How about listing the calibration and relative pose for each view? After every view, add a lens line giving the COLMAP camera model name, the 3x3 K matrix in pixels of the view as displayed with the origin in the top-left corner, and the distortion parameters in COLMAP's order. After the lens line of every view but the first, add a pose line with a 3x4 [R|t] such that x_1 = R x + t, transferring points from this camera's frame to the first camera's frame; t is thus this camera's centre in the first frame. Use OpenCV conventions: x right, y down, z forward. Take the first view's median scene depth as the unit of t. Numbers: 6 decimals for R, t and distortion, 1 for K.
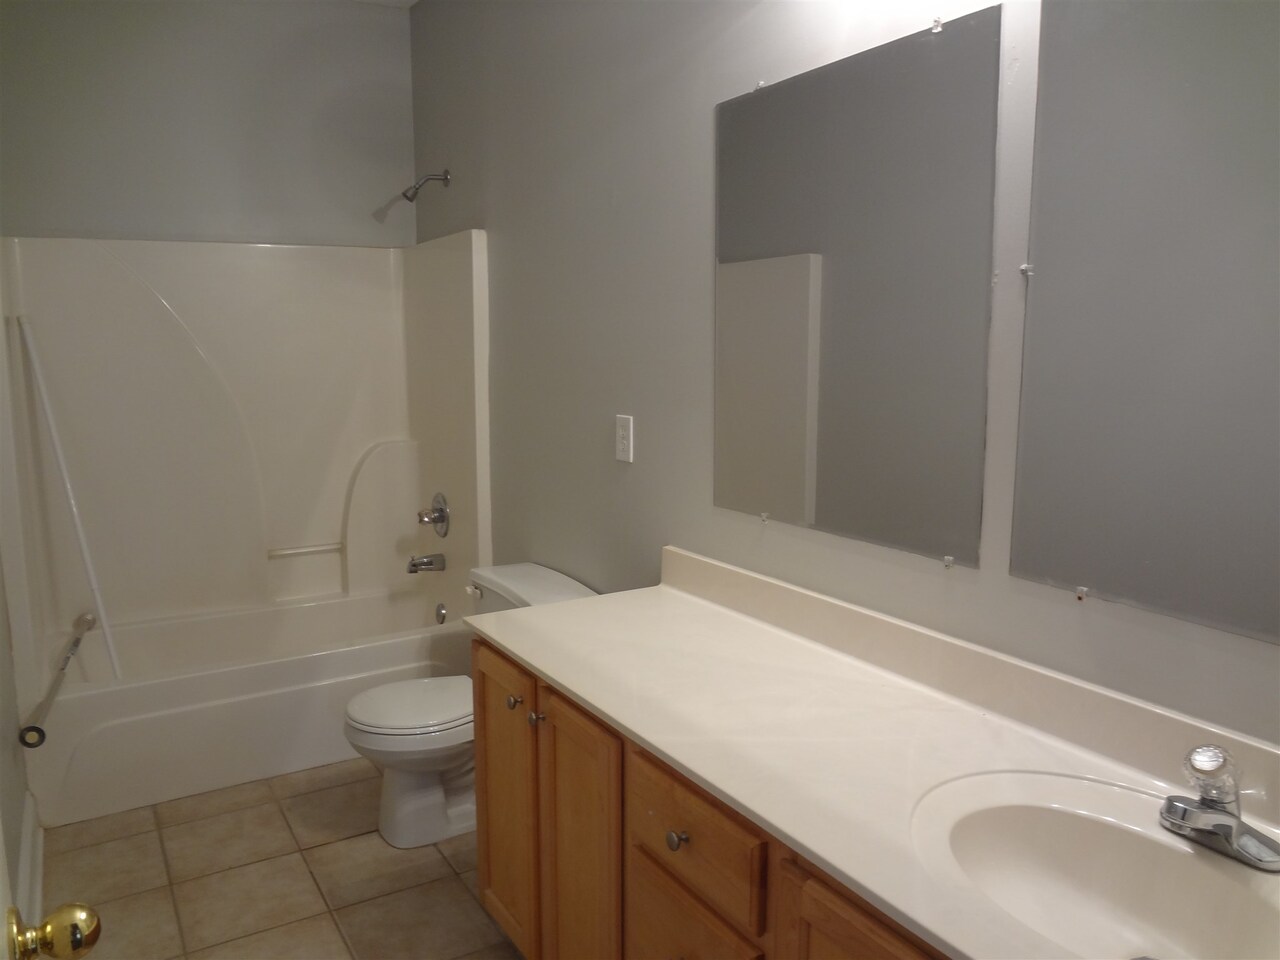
lens RADIAL K [[949.4, 0, 638.8], [0, 949.4, 479.2], [0, 0, 1]] dist [-0.002747, -0.001898]
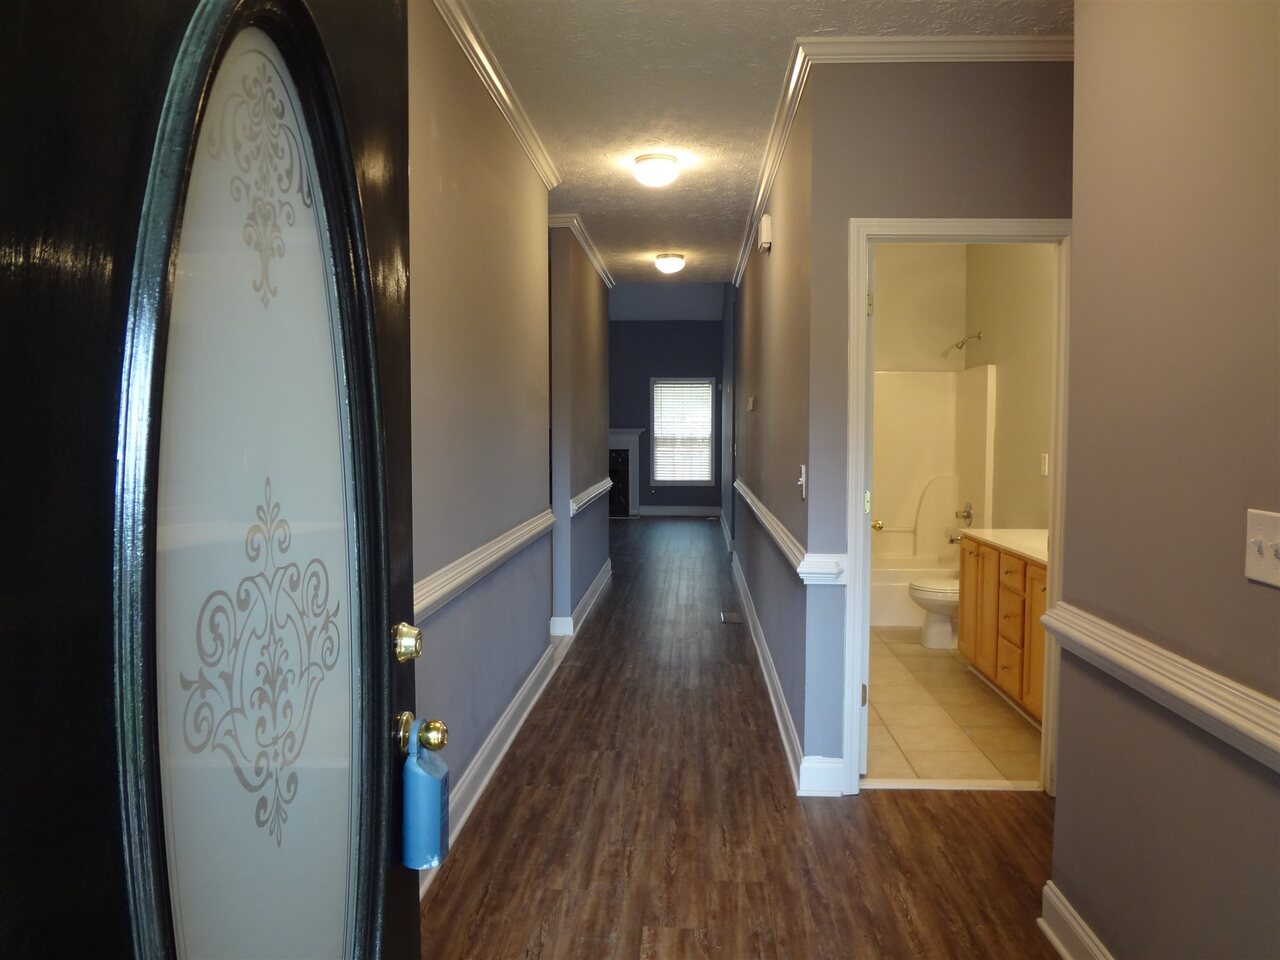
lens RADIAL K [[949.4, 0, 640.0], [0, 949.4, 478.1], [0, 0, 1]] dist [-0.002747, -0.001898]
pose [[0.824722, 0.025851, -0.564948, 0.299580], [-0.075087, 0.995116, -0.064079, 0.129873], [0.560532, 0.095268, 0.822635, -0.864563]]
